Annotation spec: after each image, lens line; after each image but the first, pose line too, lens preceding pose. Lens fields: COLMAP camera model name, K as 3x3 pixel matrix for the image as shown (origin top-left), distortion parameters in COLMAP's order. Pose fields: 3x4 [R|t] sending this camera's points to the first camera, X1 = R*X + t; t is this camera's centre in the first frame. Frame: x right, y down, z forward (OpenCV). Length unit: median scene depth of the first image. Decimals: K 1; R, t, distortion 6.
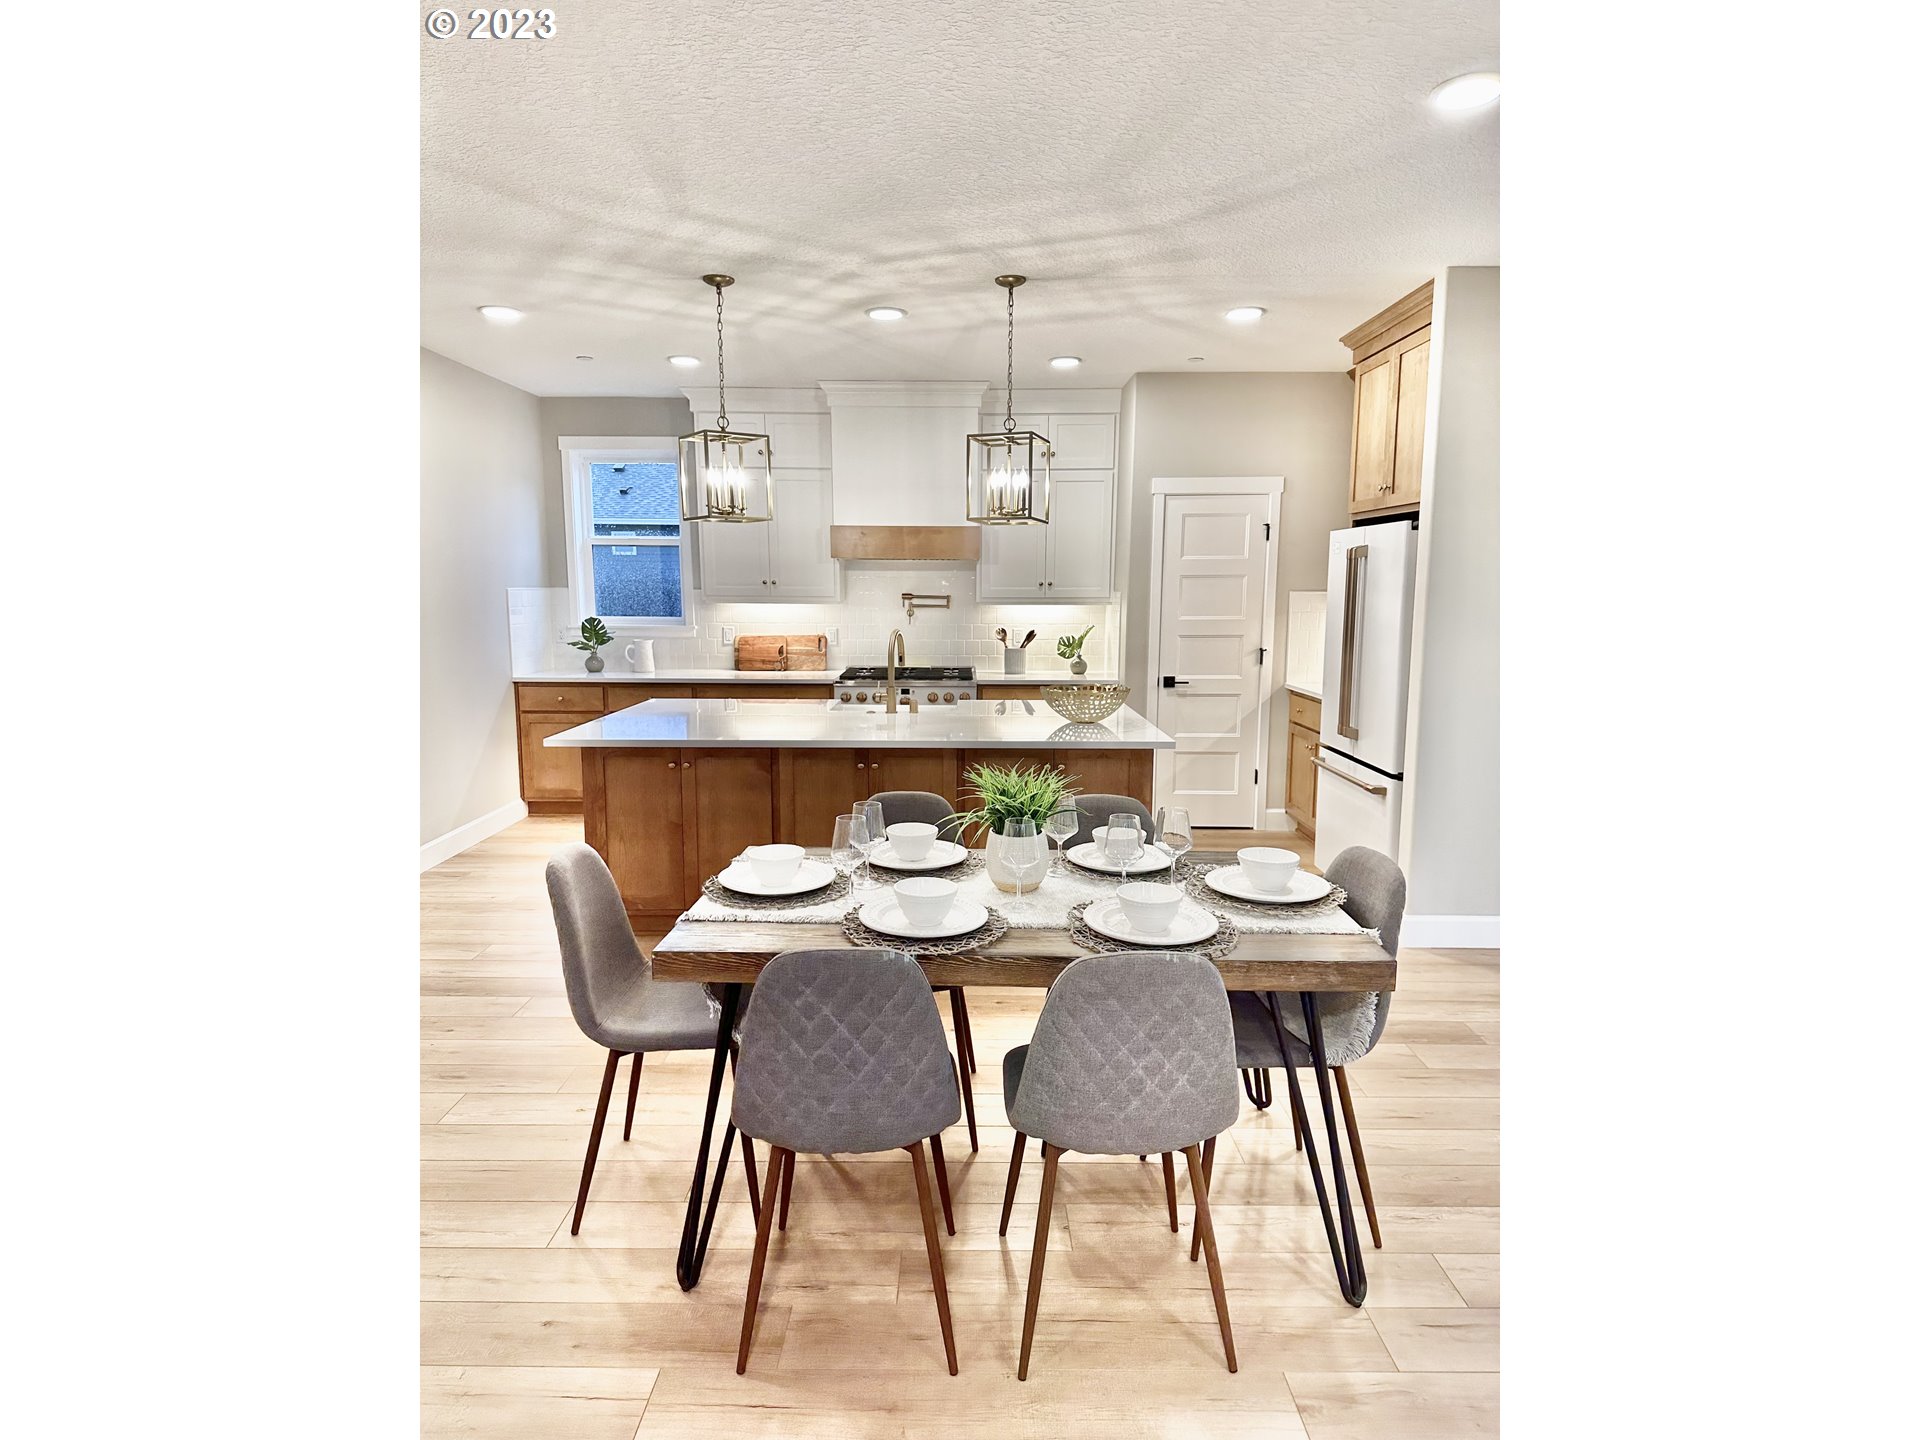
lens RADIAL K [[998.7, 0, 968.1], [0, 998.7, 736.0], [0, 0, 1]] dist [0.038005, -0.004325]
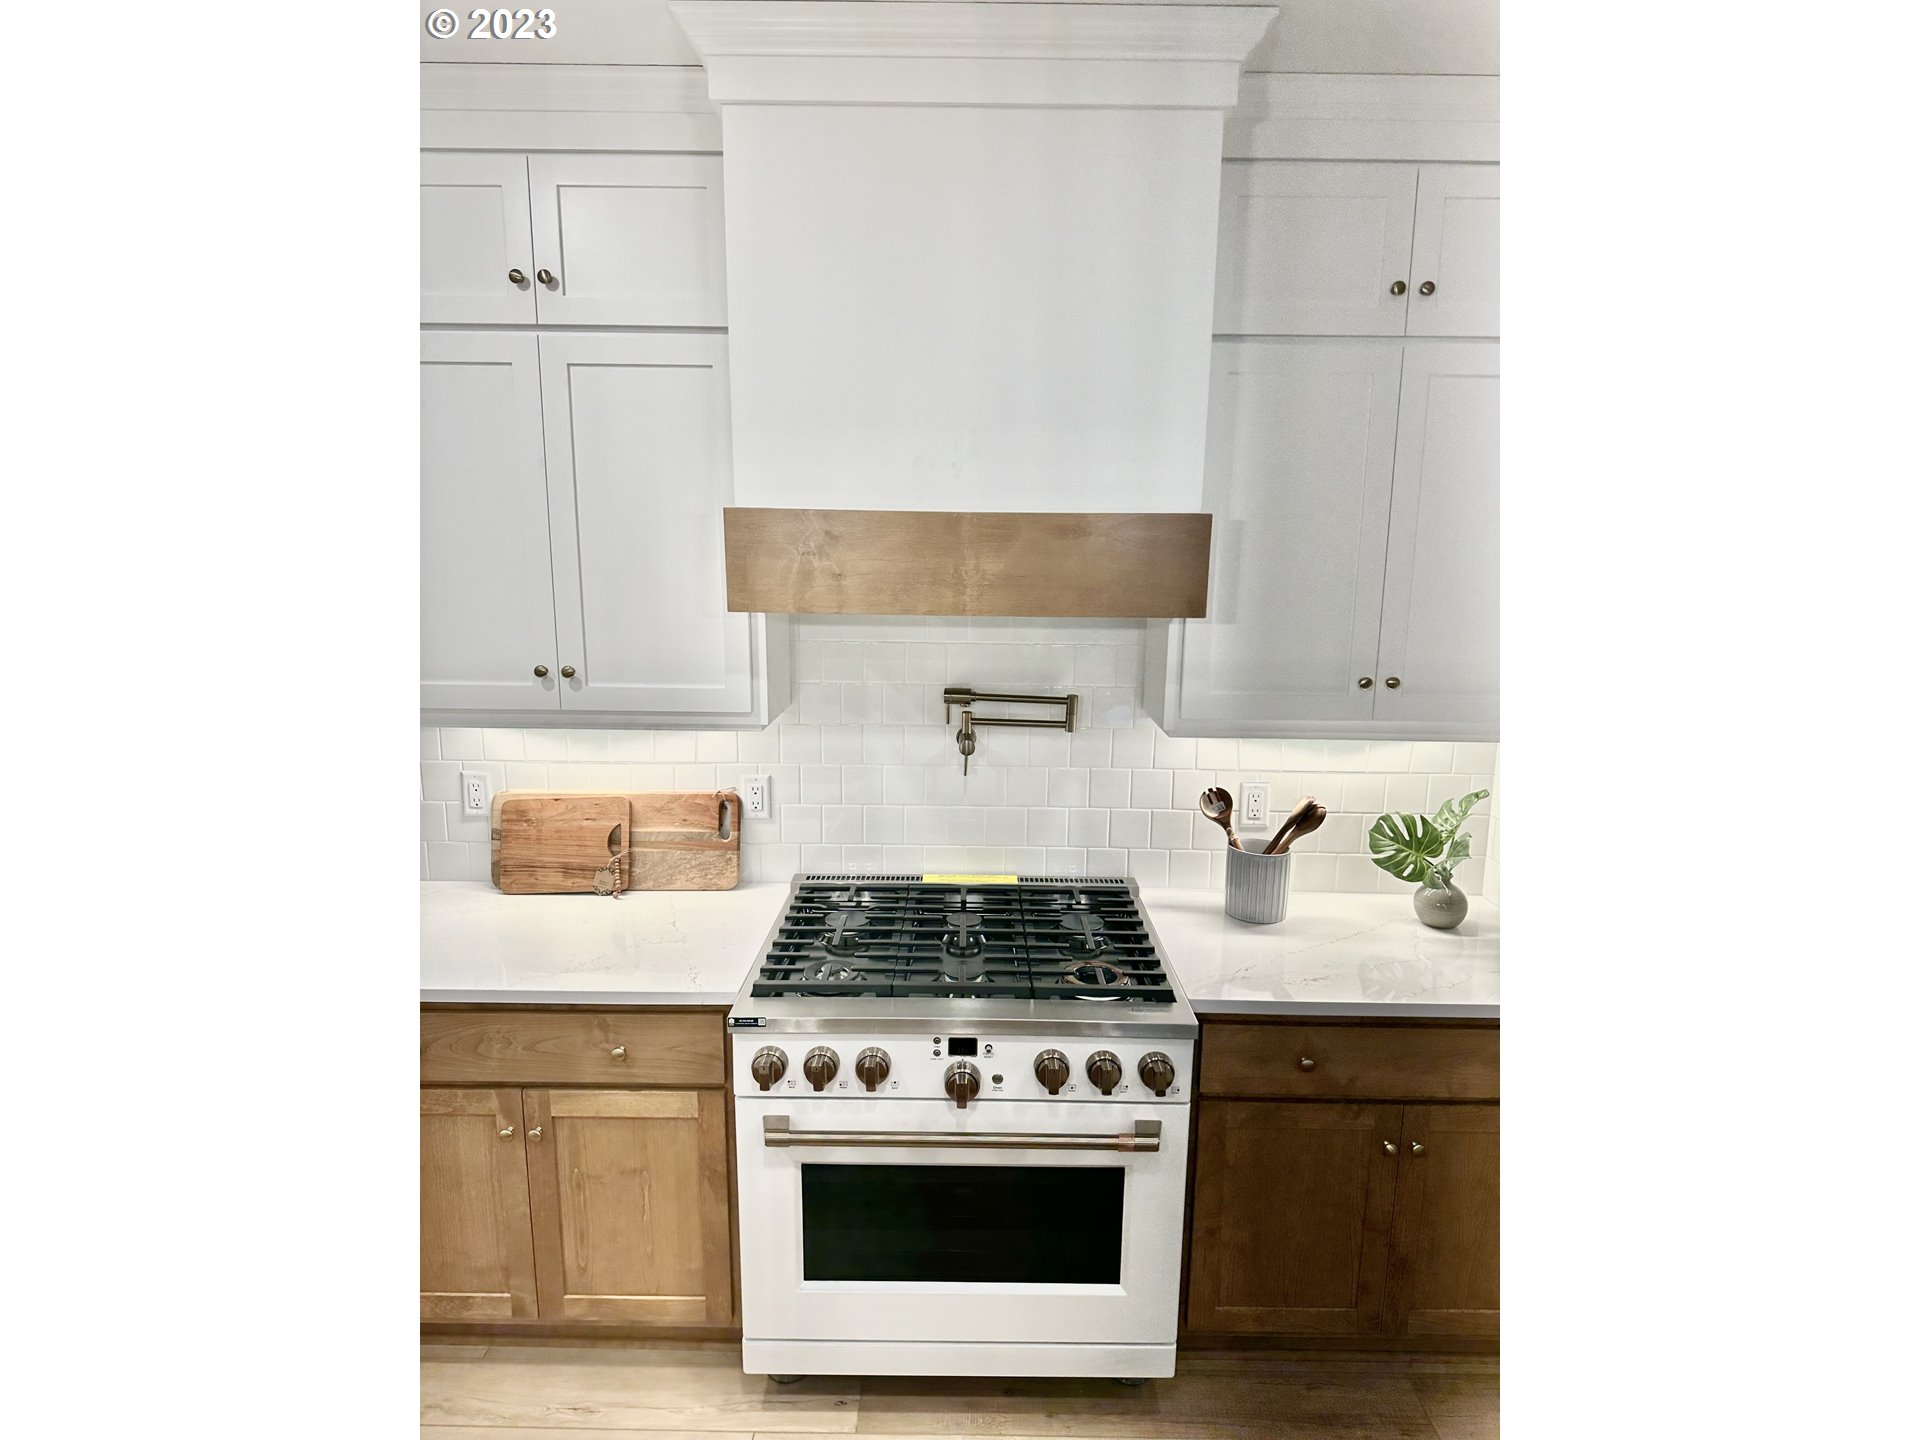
lens RADIAL K [[998.7, 0, 968.3], [0, 998.7, 713.3], [0, 0, 1]] dist [0.038005, -0.004325]
pose [[0.999966, 0.007134, -0.004219, -0.061871], [-0.007073, 0.999871, 0.014439, -0.154597], [0.004321, -0.014408, 0.999887, 0.702236]]
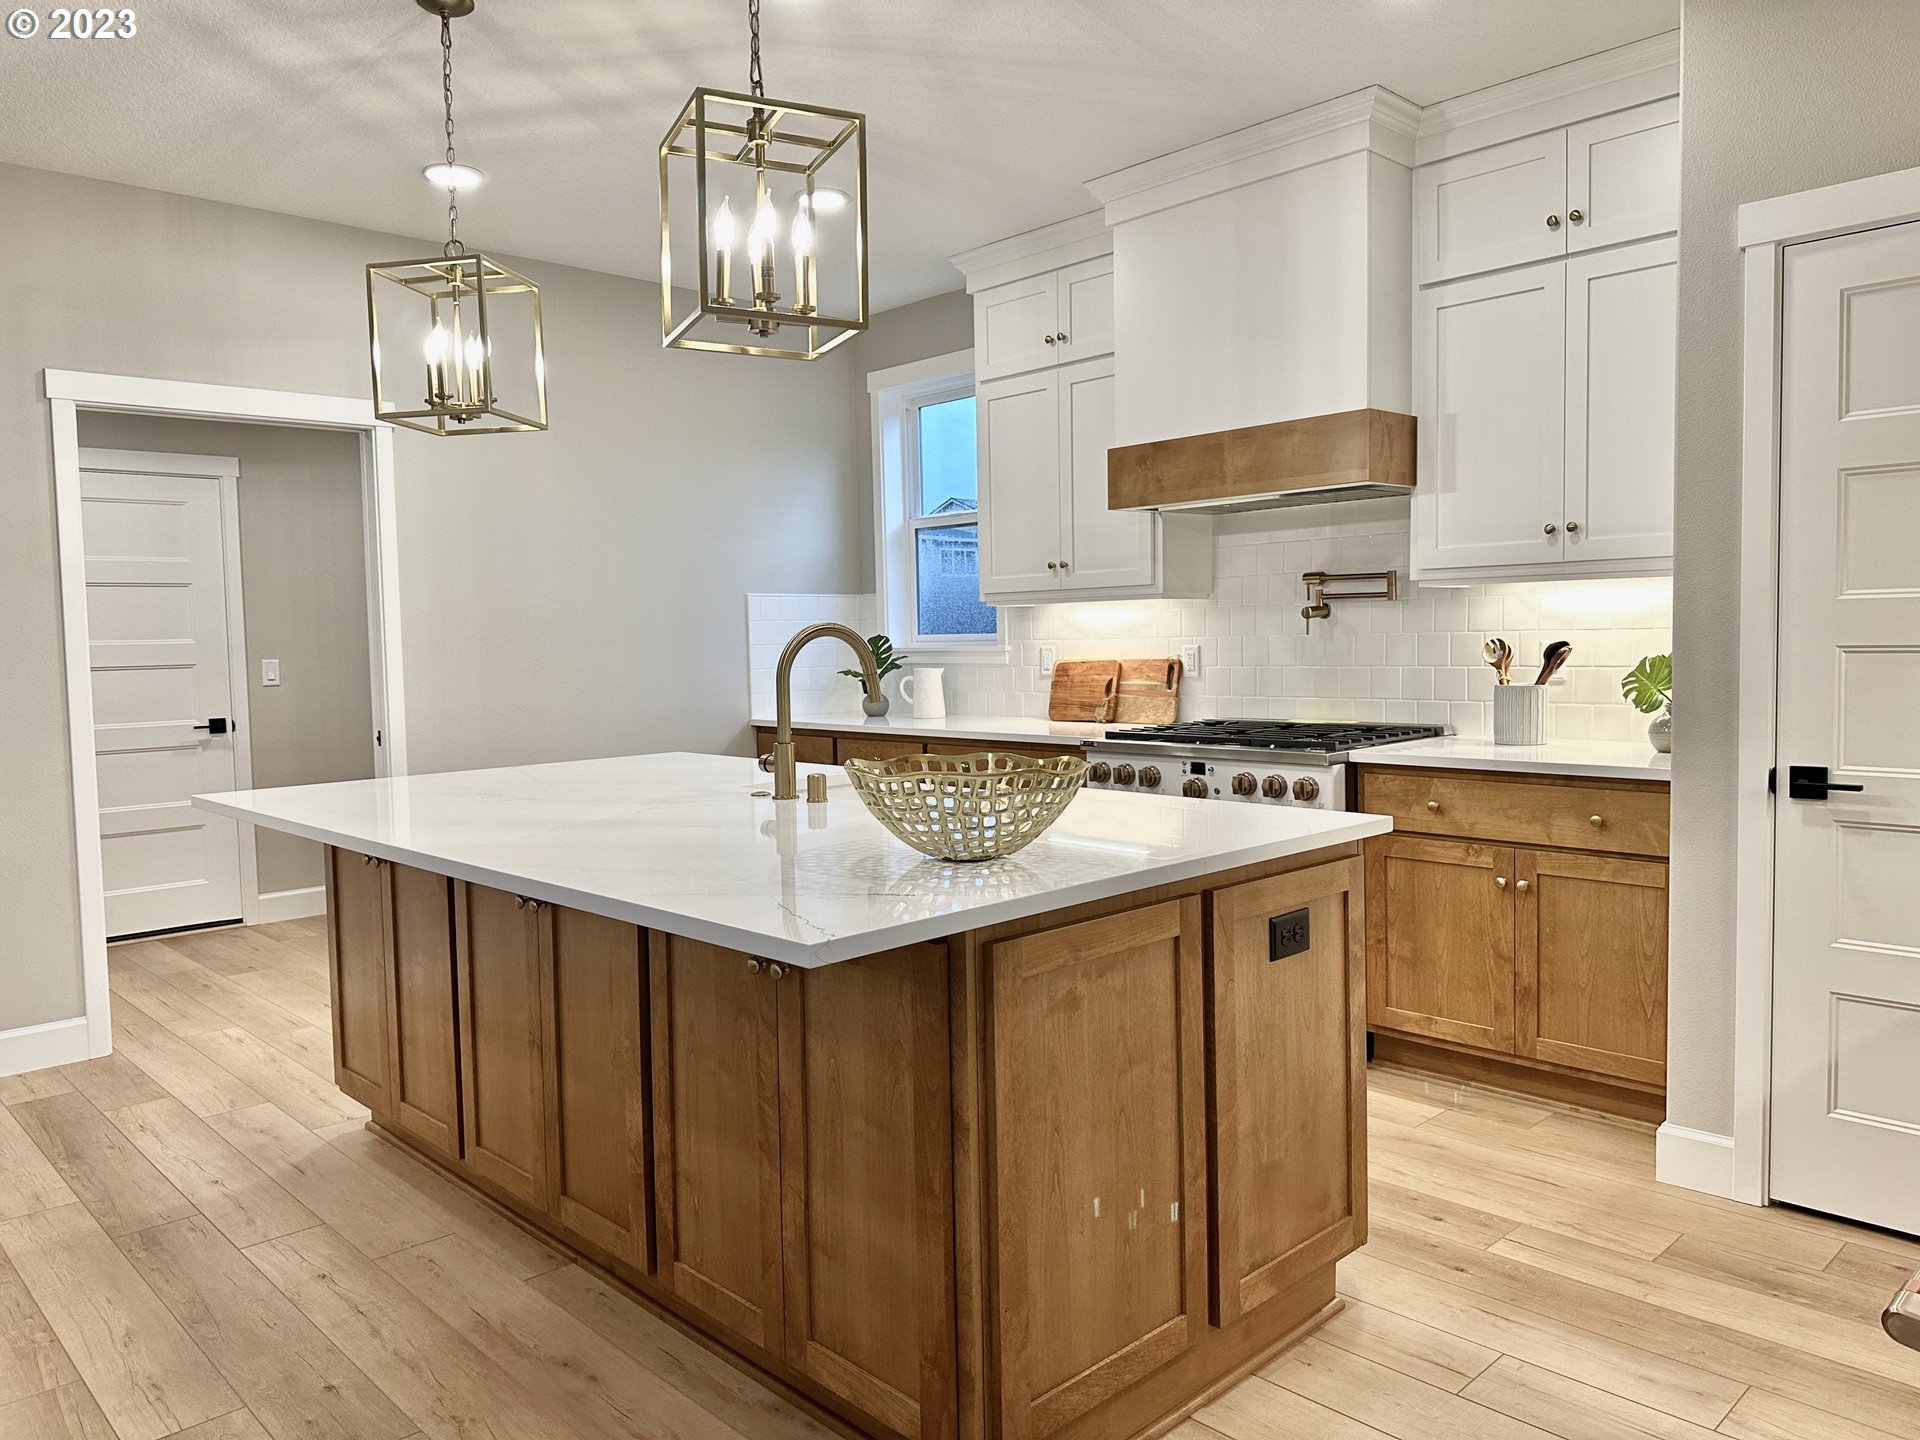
lens RADIAL K [[1341.2, 0, 943.1], [0, 1341.2, 719.2], [0, 0, 1]] dist [0.020911, -0.018193]
pose [[0.688311, 0.026938, -0.724916, 0.324515], [-0.084970, 0.995425, -0.043690, -0.030283], [0.720422, 0.091669, 0.687451, 0.472234]]
